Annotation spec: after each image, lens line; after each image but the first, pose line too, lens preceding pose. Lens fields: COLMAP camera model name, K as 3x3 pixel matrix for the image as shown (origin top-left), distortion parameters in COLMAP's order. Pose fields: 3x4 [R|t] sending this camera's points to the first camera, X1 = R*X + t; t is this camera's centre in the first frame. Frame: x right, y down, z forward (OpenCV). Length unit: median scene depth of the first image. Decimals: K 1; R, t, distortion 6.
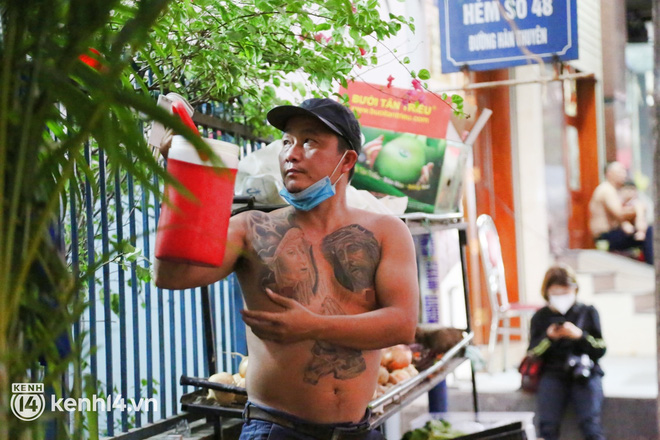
lens RADIAL K [[2012.7, 0, 329.3], [0, 2012.7, 220.8], [0, 0, 1]] dist [0.423339, 0.000000]
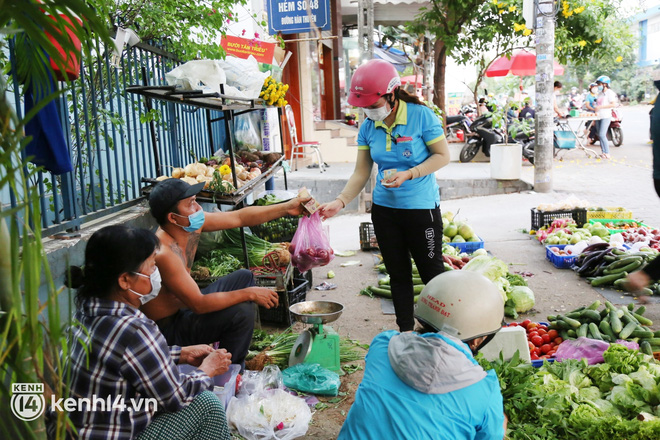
lens RADIAL K [[756.0, 0, 327.6], [0, 756.0, 222.3], [0, 0, 1]] dist [0.008358, 0.000000]
pose [[0.991085, -0.023871, 0.131073, 0.006735], [0.004788, 0.989564, 0.144018, 0.009450], [-0.133143, -0.142106, 0.980856, 0.164108]]
